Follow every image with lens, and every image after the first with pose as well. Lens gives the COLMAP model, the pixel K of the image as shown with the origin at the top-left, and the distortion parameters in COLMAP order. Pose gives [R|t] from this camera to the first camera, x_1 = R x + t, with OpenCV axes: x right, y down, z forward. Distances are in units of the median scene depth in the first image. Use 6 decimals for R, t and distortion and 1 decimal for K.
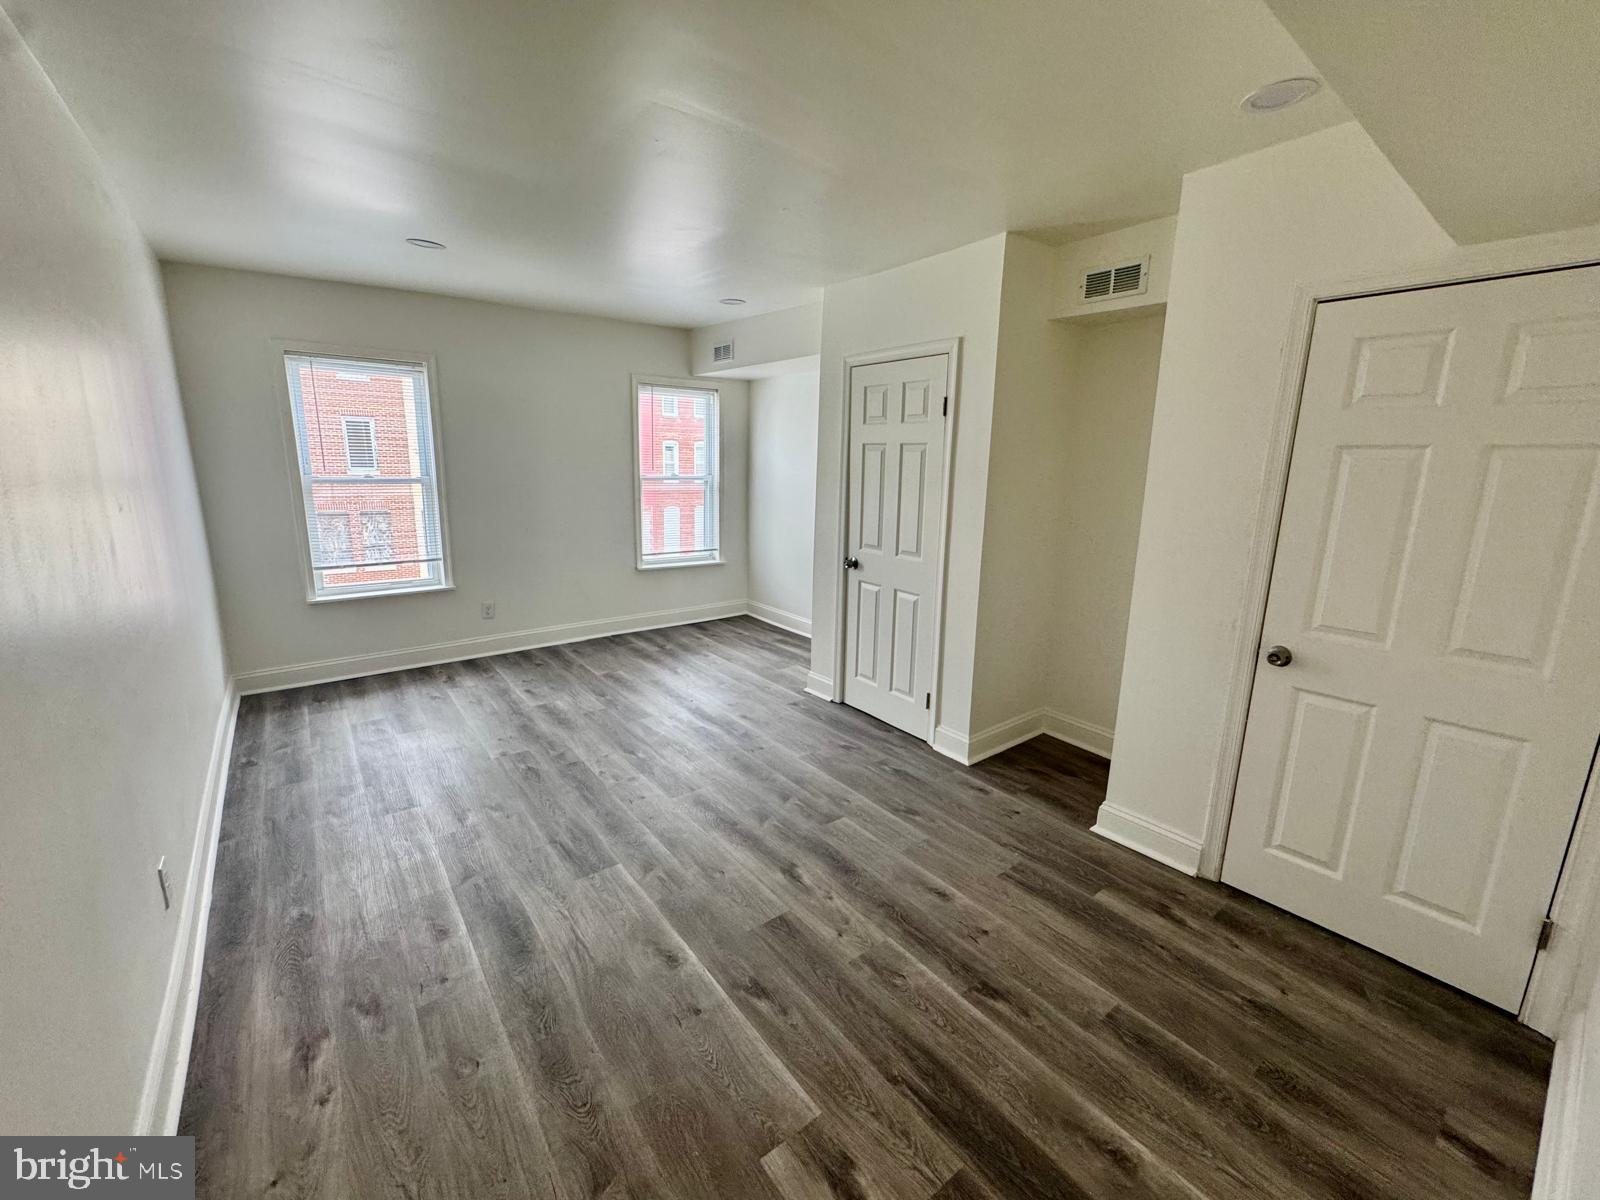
lens RADIAL K [[628.3, 0, 800.2], [0, 628.3, 592.4], [0, 0, 1]] dist [0.001626, -0.002502]
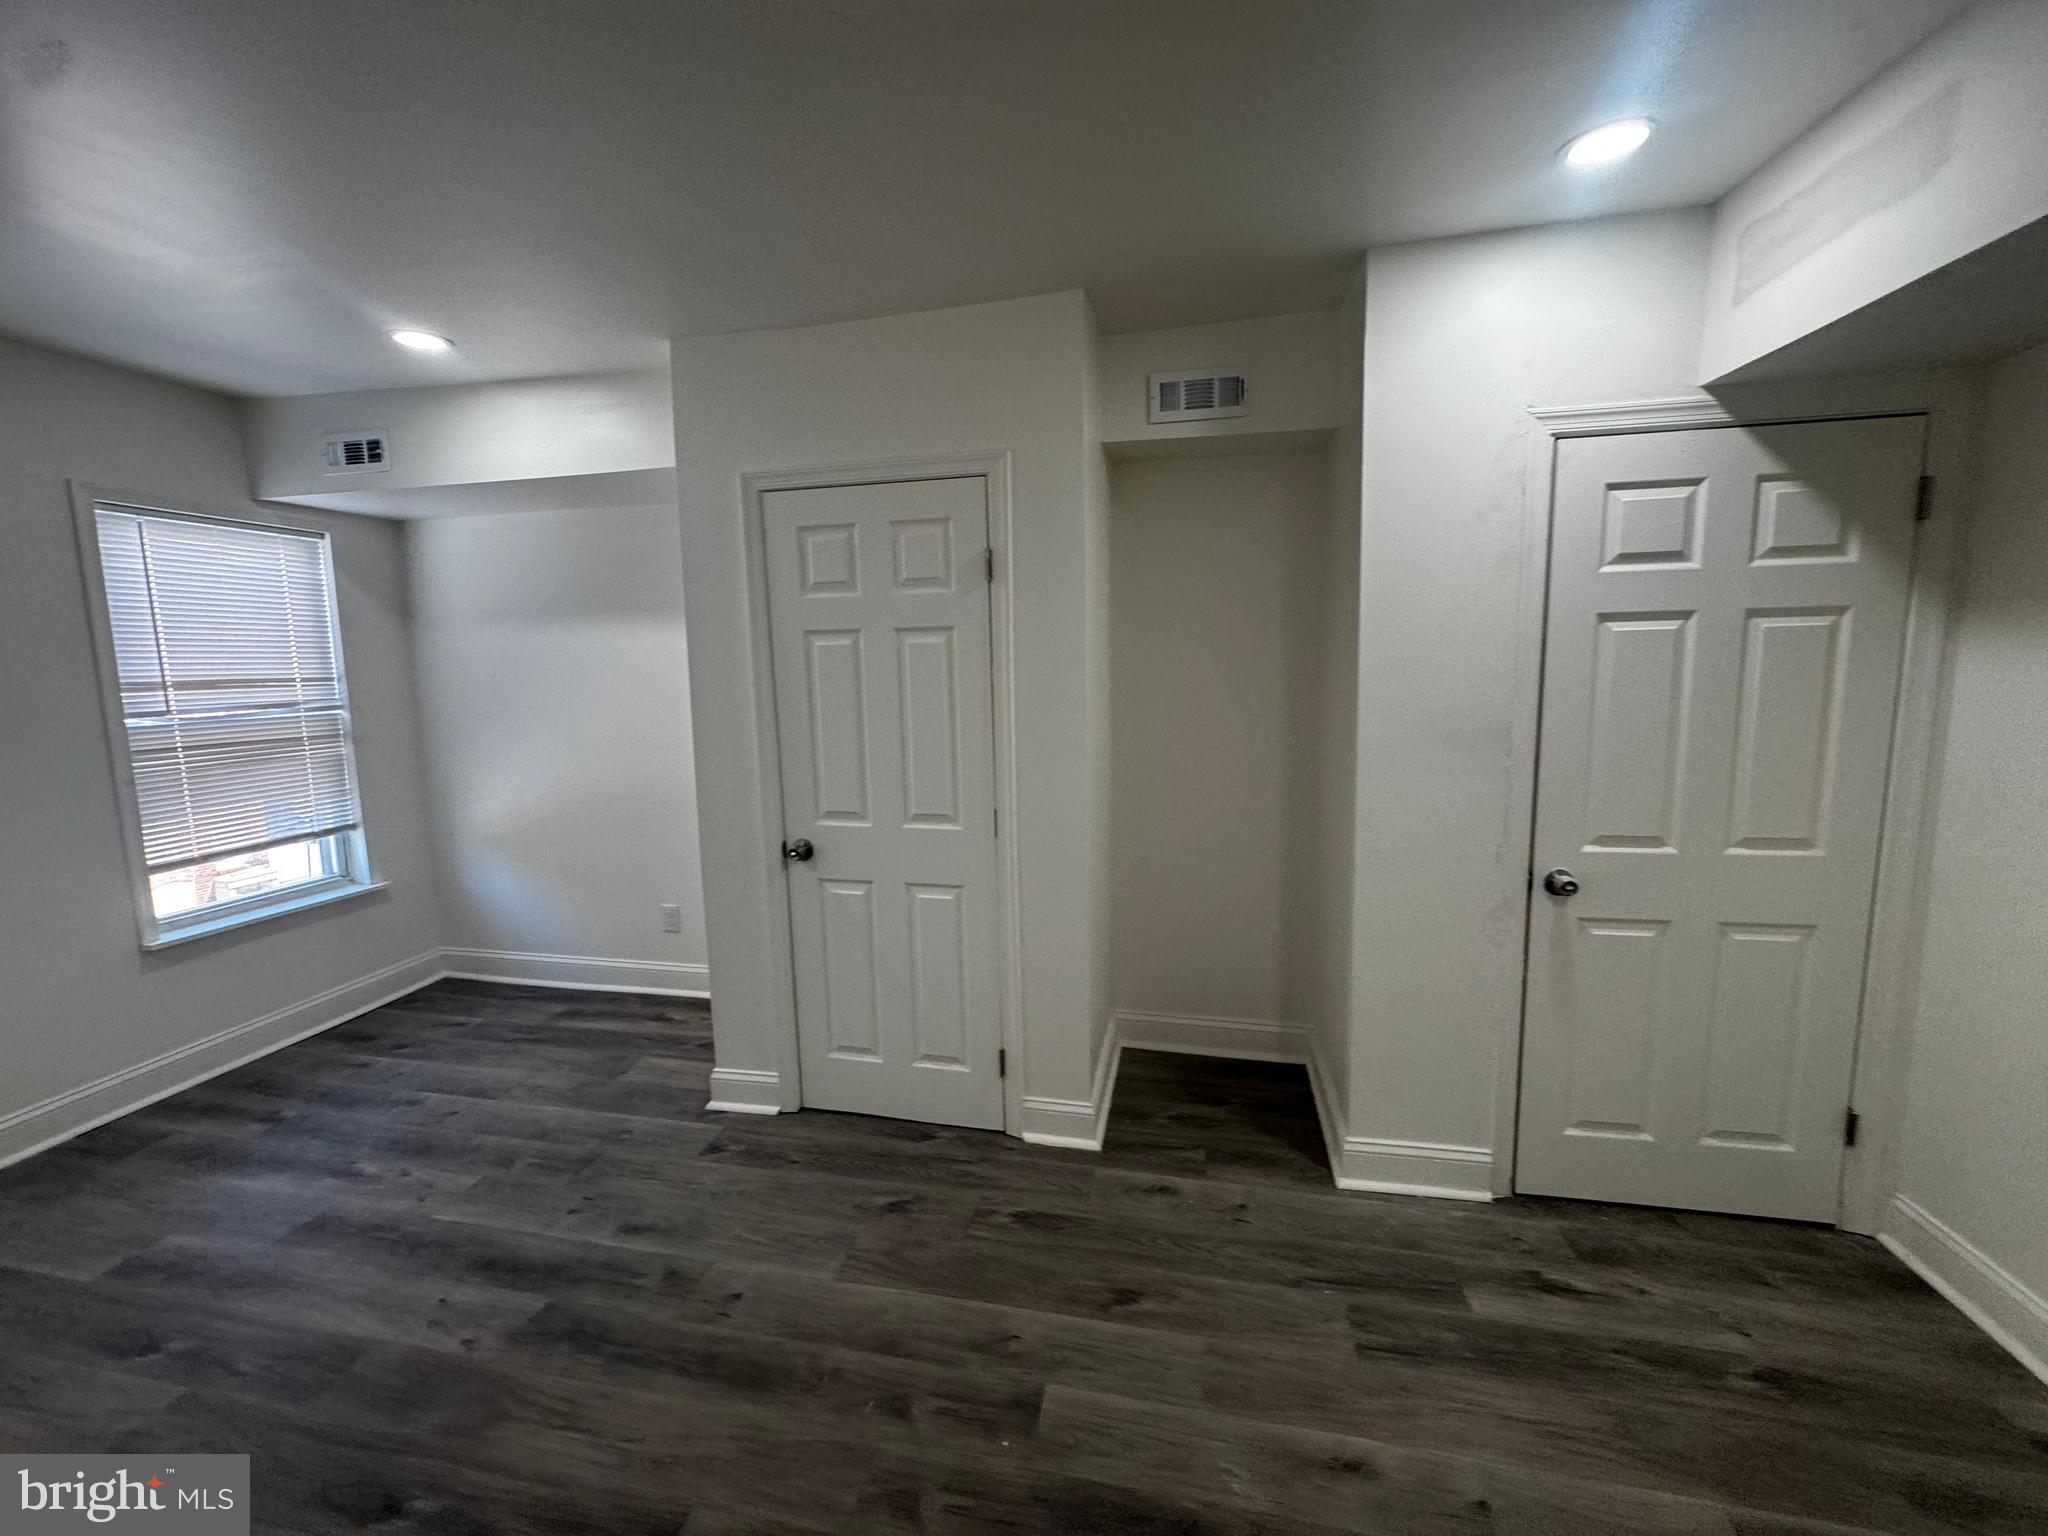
lens RADIAL K [[804.2, 0, 1024.3], [0, 804.2, 758.3], [0, 0, 1]] dist [0.001626, -0.002502]
pose [[0.771189, -0.099671, 0.628755, -0.204608], [0.161209, 0.986051, -0.041419, -0.064166], [-0.615856, 0.133303, 0.776500, 0.349381]]
